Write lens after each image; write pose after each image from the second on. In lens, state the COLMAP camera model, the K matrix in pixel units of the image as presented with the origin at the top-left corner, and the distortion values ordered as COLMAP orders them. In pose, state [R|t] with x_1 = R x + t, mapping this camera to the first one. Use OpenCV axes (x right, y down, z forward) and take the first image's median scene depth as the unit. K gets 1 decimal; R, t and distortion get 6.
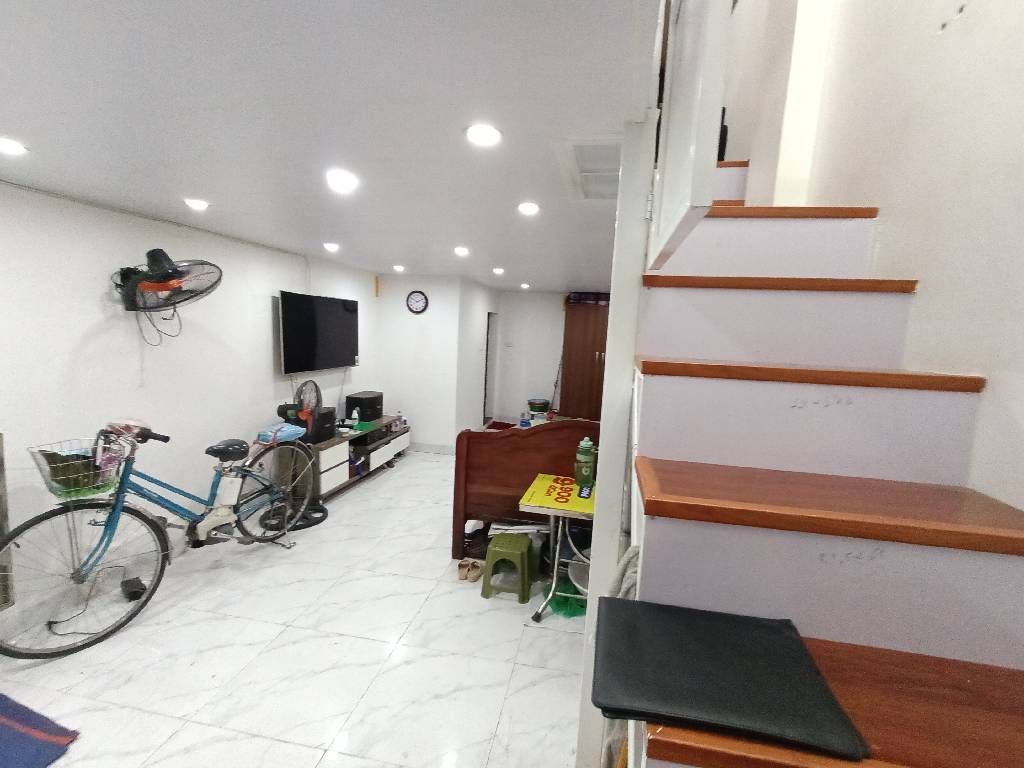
lens RADIAL K [[468.0, 0, 522.5], [0, 468.0, 391.5], [0, 0, 1]] dist [-0.004023, 0.000033]
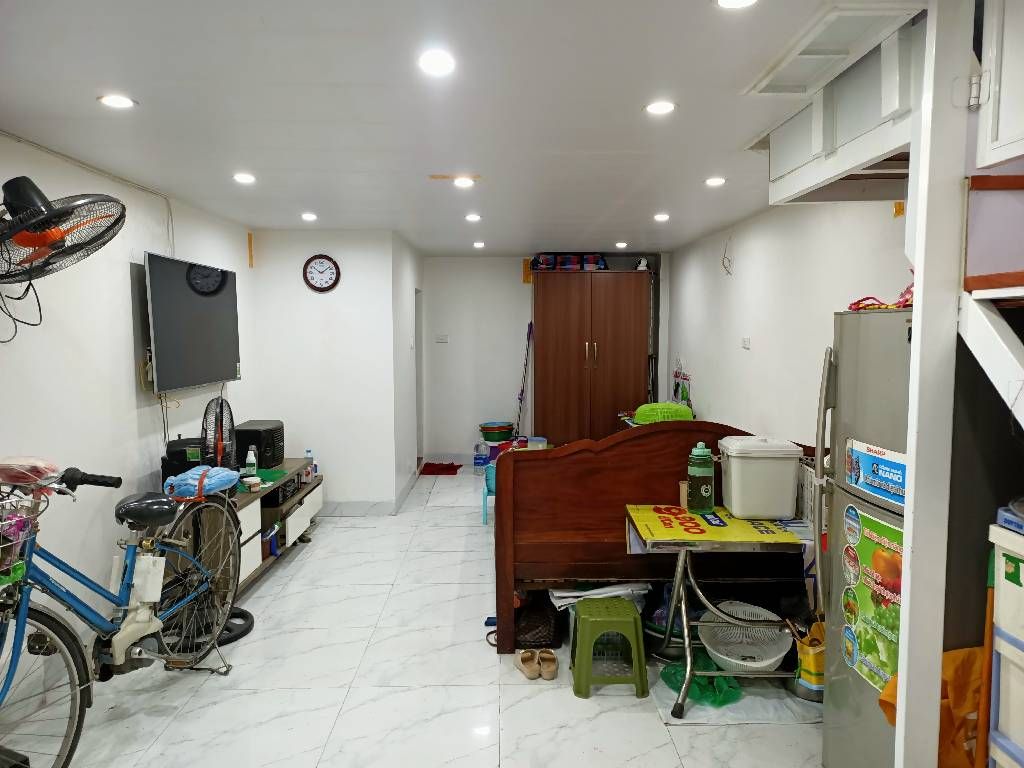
lens RADIAL K [[755.5, 0, 516.7], [0, 755.5, 388.5], [0, 0, 1]] dist [0.060978, -0.059001]
pose [[0.981611, -0.065146, 0.179430, -0.323196], [0.073950, 0.996342, -0.042816, 0.047093], [-0.175984, 0.055298, 0.982839, -0.053327]]
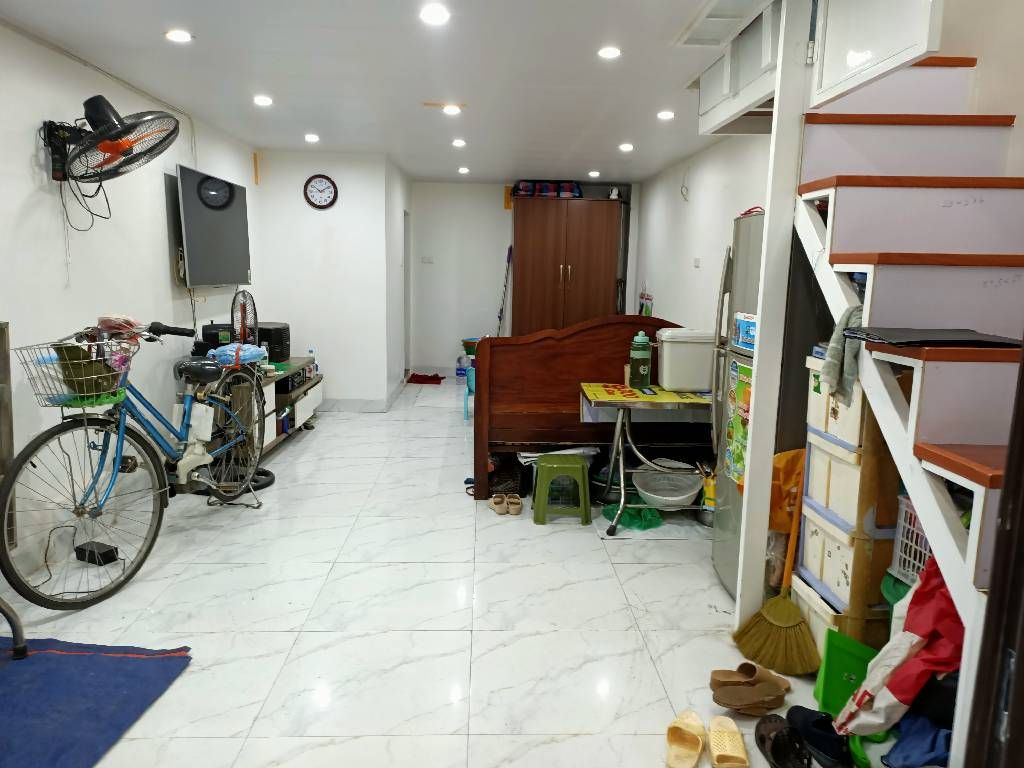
lens RADIAL K [[755.5, 0, 514.0], [0, 755.5, 388.2], [0, 0, 1]] dist [0.060978, -0.059001]
pose [[0.979063, -0.061247, 0.194126, -0.363839], [0.054524, 0.997719, 0.039791, 0.133625], [-0.196121, -0.028373, 0.980169, -0.310053]]
